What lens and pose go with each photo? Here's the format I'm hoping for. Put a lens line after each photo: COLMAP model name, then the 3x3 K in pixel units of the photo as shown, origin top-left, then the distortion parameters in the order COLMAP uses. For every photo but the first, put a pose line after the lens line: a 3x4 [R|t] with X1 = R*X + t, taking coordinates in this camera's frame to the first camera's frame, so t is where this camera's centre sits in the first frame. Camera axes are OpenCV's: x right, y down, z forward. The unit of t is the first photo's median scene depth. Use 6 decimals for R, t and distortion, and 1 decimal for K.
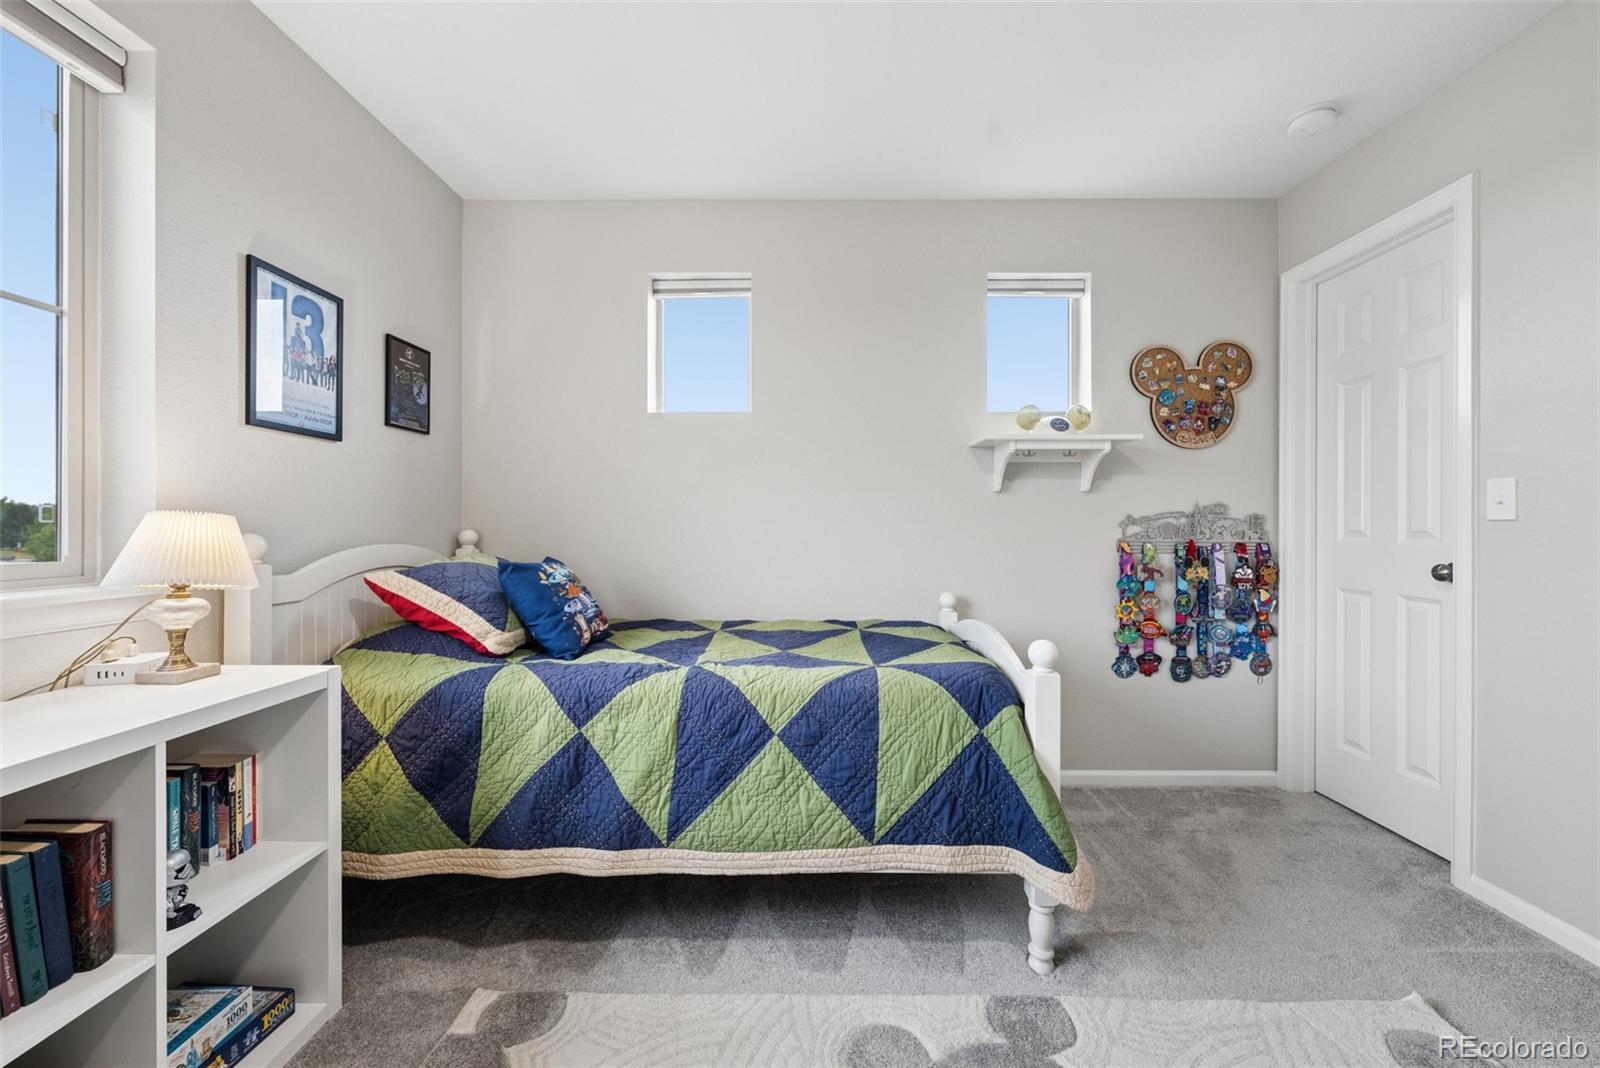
lens RADIAL K [[617.2, 0, 803.0], [0, 617.2, 525.3], [0, 0, 1]] dist [-0.001892, -0.000266]
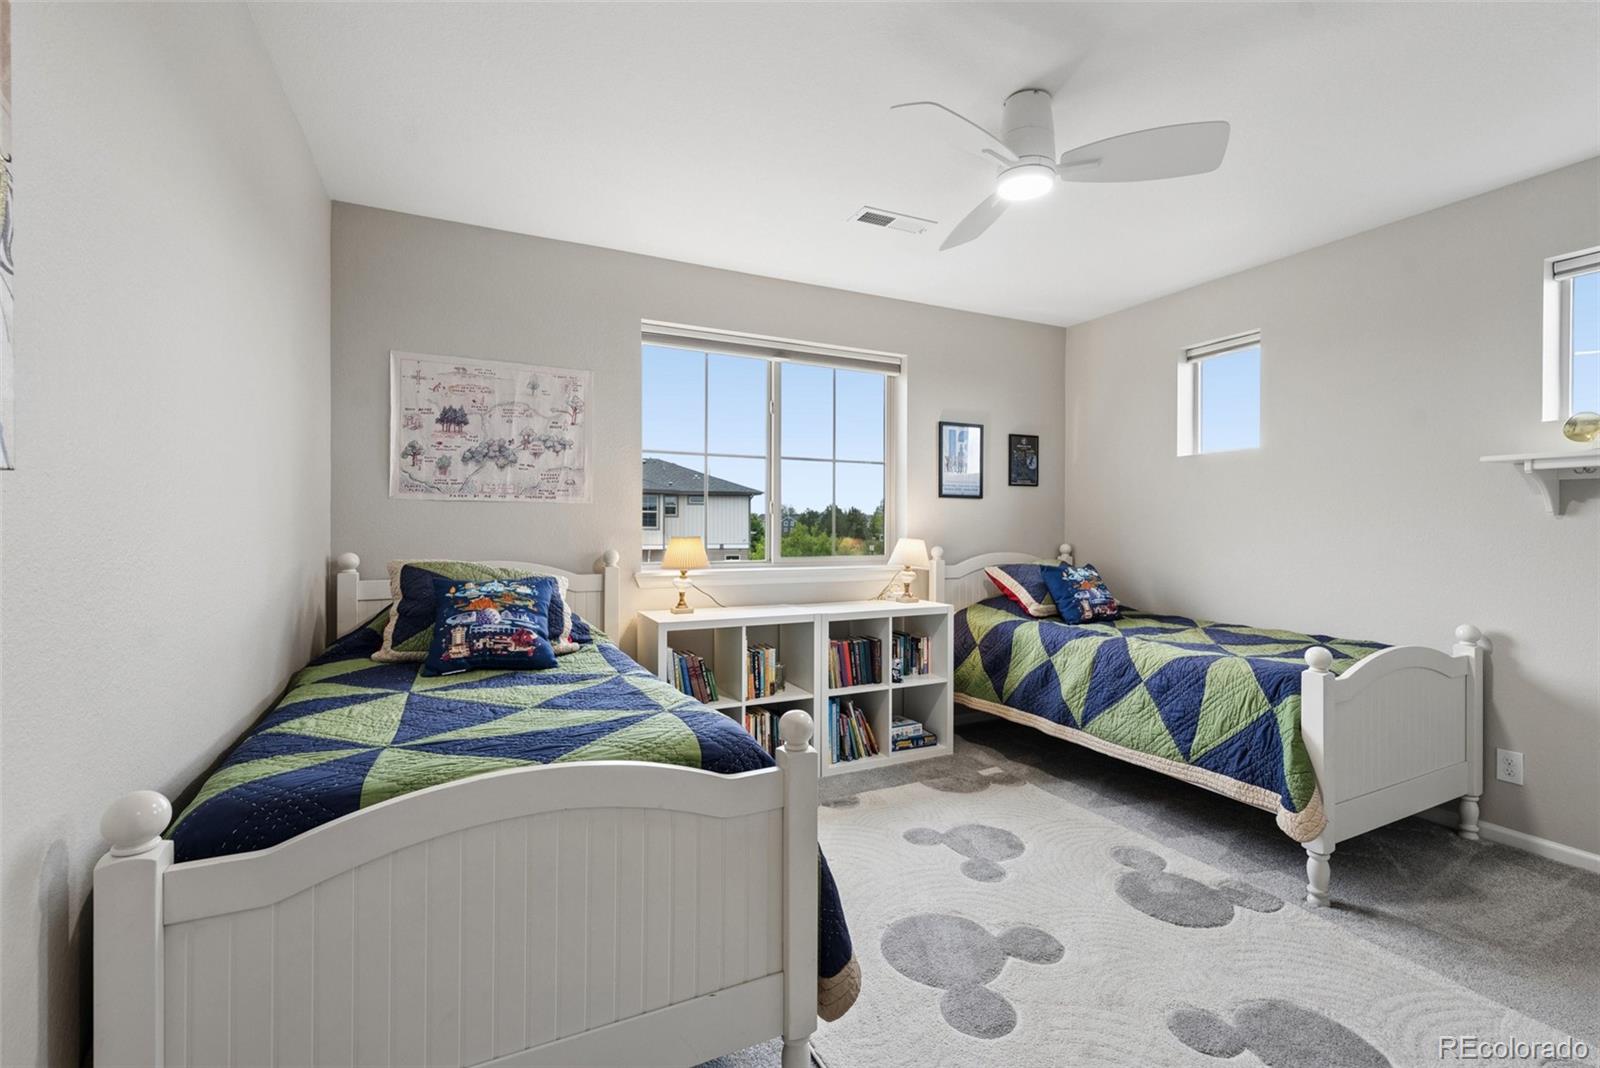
lens RADIAL K [[706.4, 0, 802.7], [0, 706.4, 523.9], [0, 0, 1]] dist [-0.001363, -0.000025]
pose [[0.442963, -0.000214, -0.896540, 1.212513], [-0.001655, 0.999998, -0.001056, -0.065174], [0.896539, 0.001951, 0.442961, -0.599215]]
